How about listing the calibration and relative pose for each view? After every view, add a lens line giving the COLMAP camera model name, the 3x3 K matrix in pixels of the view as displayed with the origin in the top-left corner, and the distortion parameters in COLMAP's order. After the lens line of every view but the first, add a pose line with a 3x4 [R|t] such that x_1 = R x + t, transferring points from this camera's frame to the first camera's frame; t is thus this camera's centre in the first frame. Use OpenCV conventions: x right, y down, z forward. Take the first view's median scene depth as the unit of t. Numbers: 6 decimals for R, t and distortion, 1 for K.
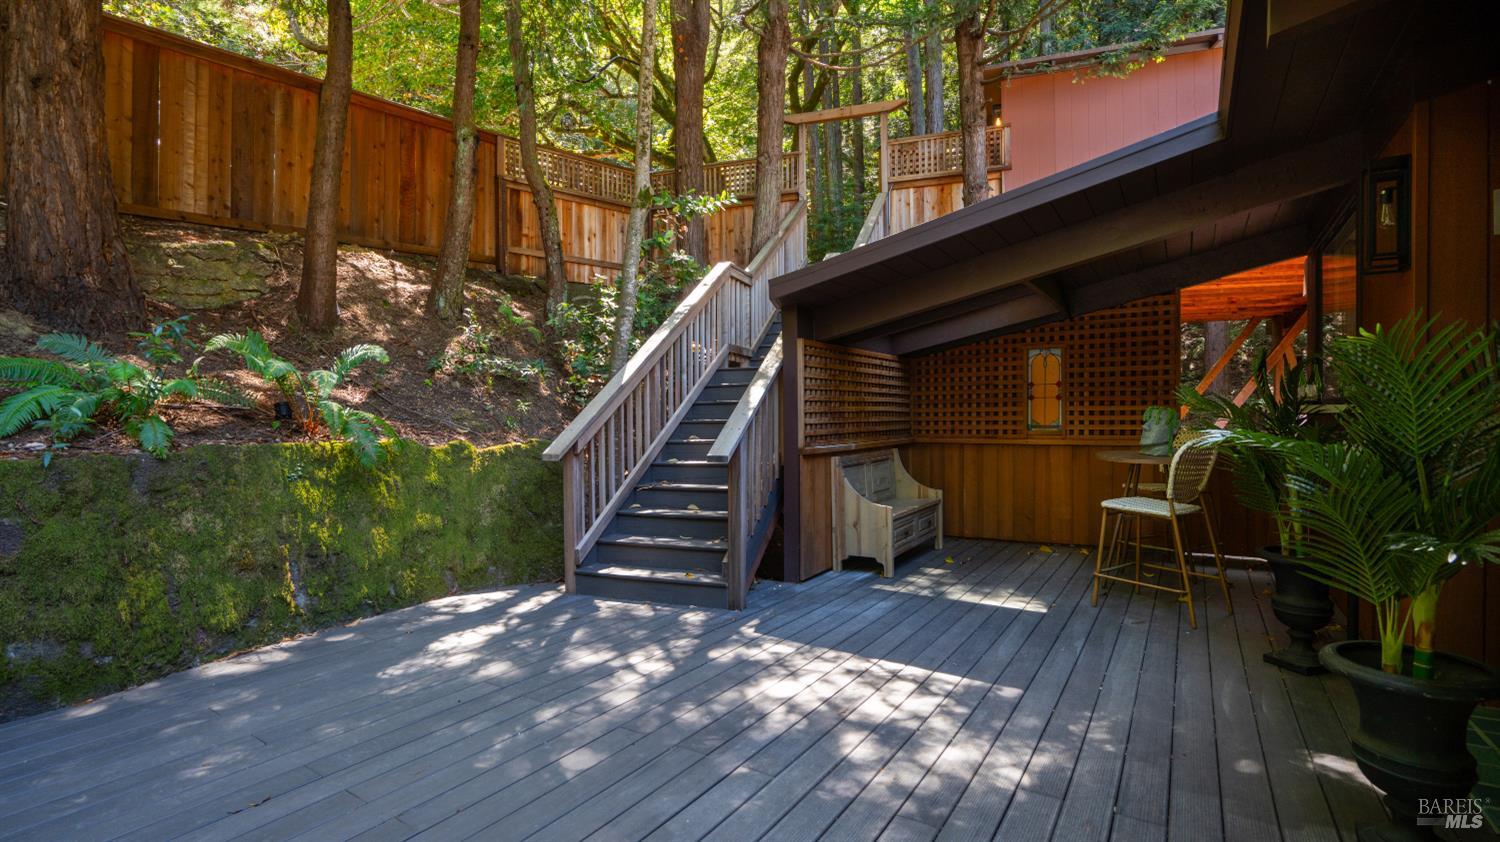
lens RADIAL K [[675.1, 0, 745.4], [0, 675.1, 418.7], [0, 0, 1]] dist [-0.003158, 0.000541]
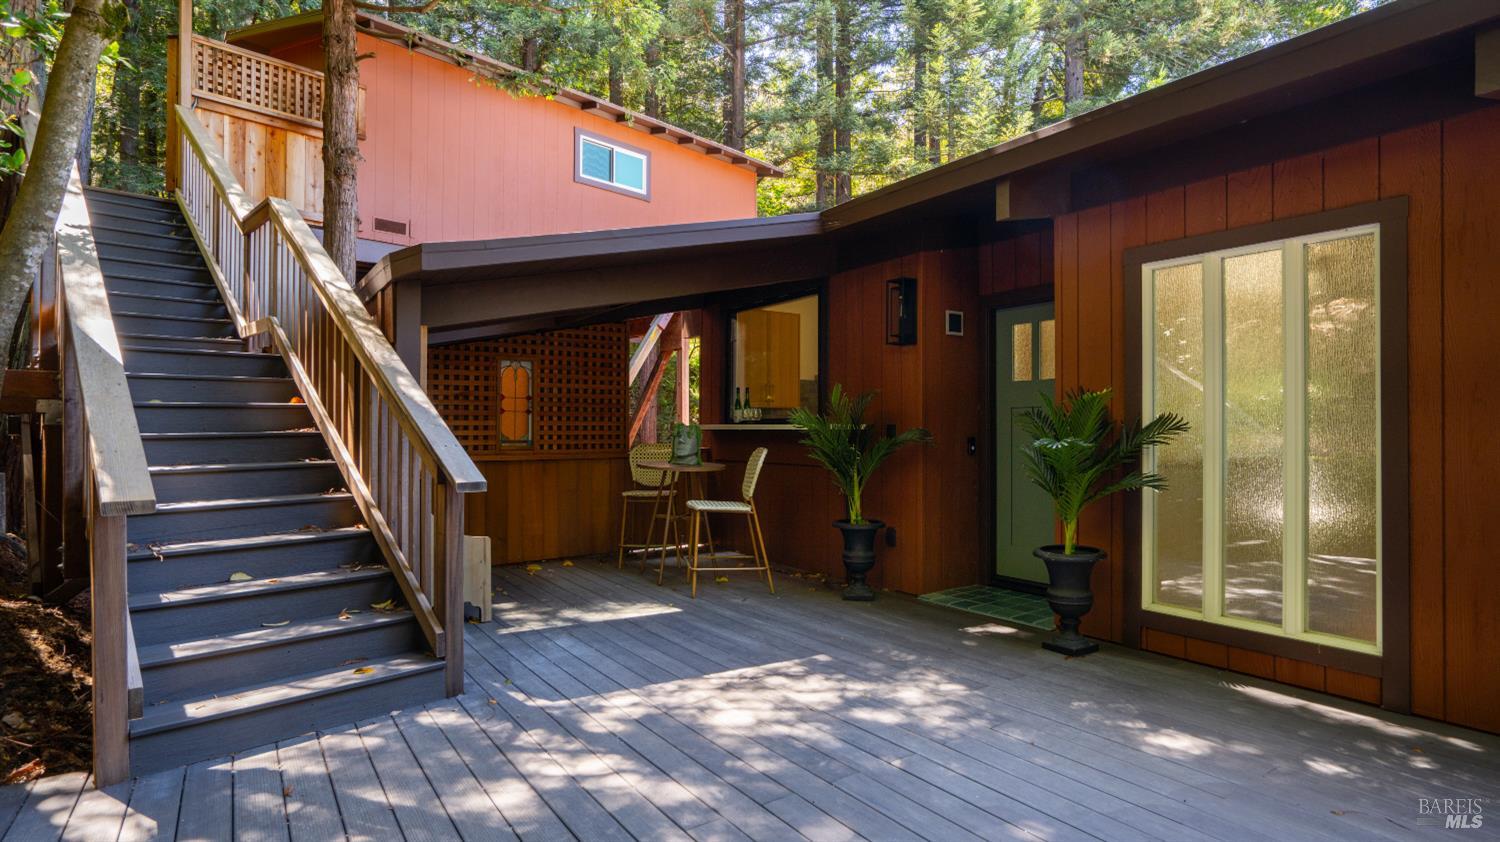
lens RADIAL K [[769.7, 0, 741.1], [0, 769.7, 419.0], [0, 0, 1]] dist [0.001254, 0.003343]
pose [[0.418773, 0.019458, 0.907882, -0.775167], [0.000595, 0.999764, -0.021702, 0.006605], [-0.908091, 0.009628, 0.418663, 0.455921]]
